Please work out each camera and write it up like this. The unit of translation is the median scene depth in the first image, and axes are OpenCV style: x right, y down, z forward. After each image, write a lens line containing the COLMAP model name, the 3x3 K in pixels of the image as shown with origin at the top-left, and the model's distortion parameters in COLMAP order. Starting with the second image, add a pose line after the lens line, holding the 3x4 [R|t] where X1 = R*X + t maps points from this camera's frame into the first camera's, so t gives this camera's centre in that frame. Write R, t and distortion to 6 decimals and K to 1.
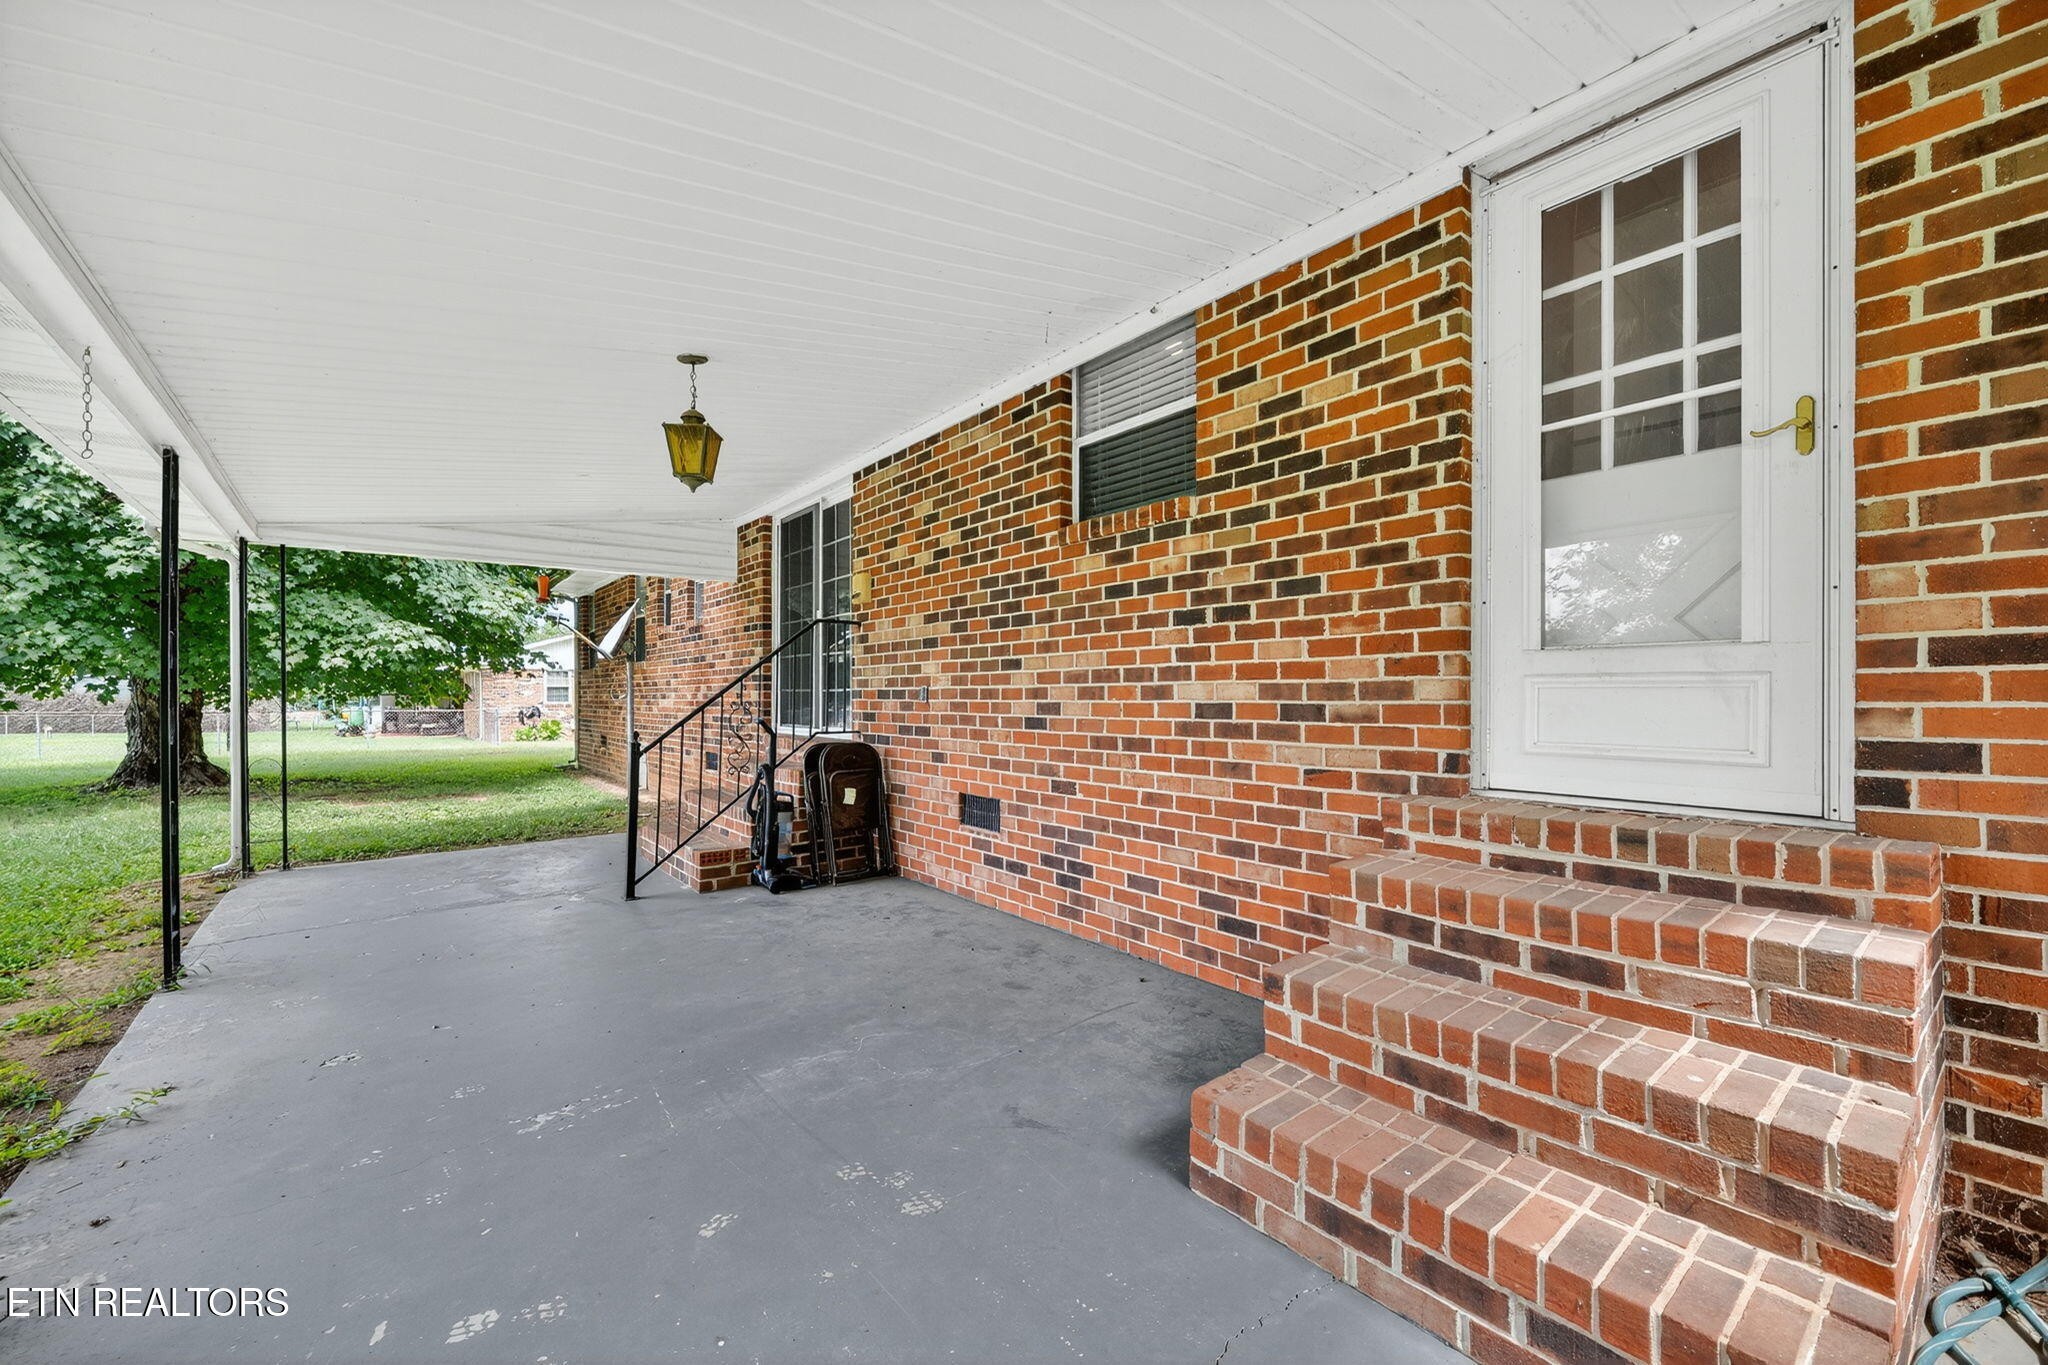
lens RADIAL K [[783.7, 0, 1024.0], [0, 783.7, 682.5], [0, 0, 1]] dist [-0.000116, 0.000112]
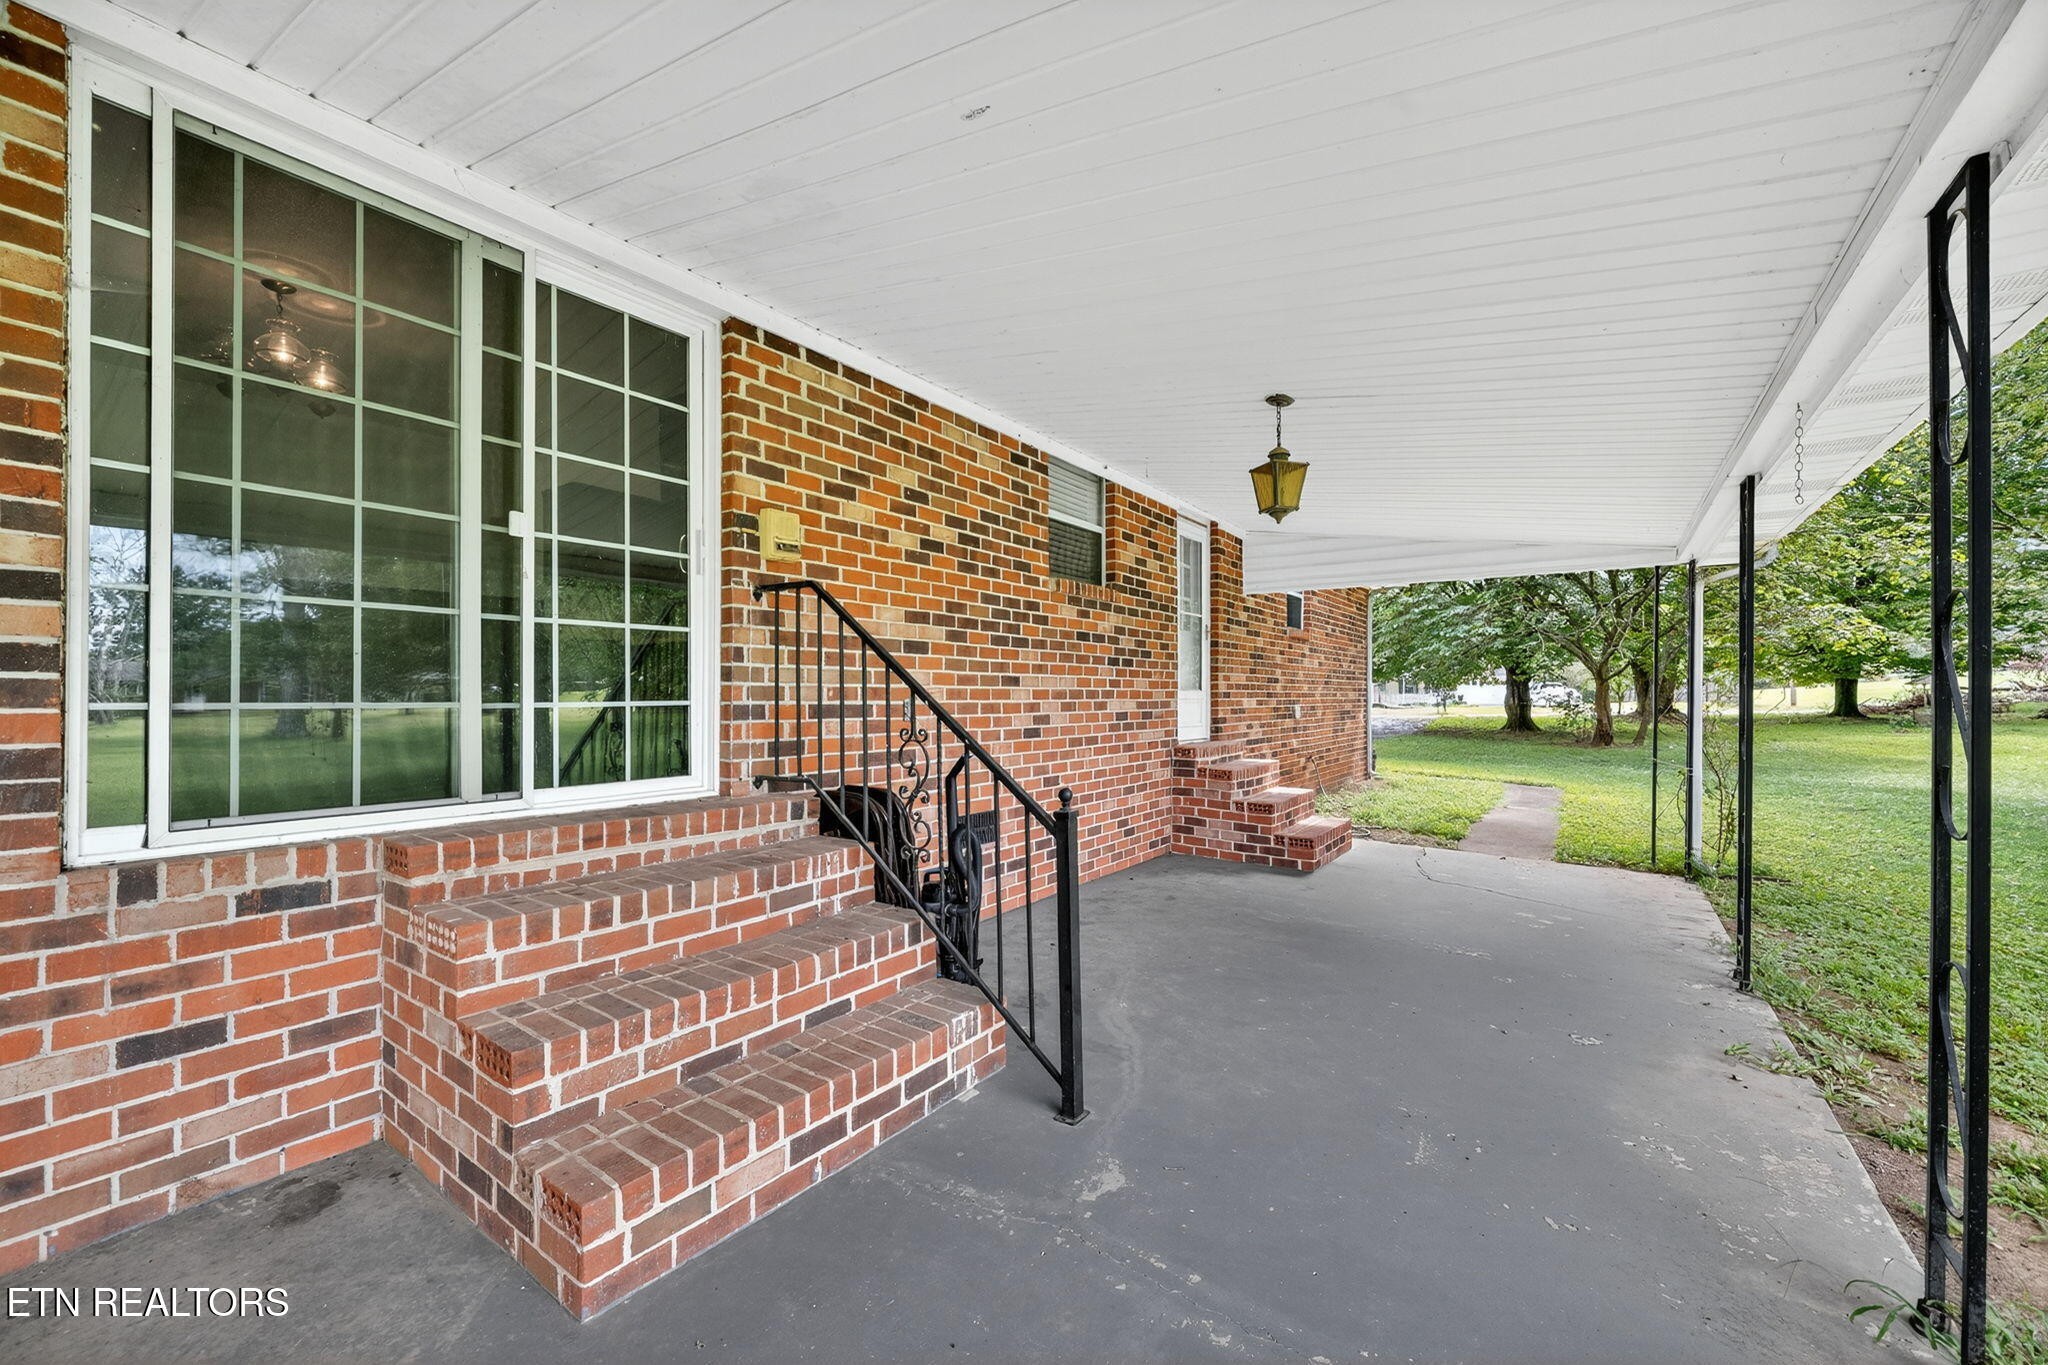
lens RADIAL K [[783.7, 0, 1024.0], [0, 783.7, 682.5], [0, 0, 1]] dist [-0.000116, 0.000112]
pose [[-0.250453, 0.025493, 0.967793, -1.084793], [-0.009394, 0.999542, -0.028761, 0.010107], [-0.968083, -0.016295, -0.250099, 1.266395]]
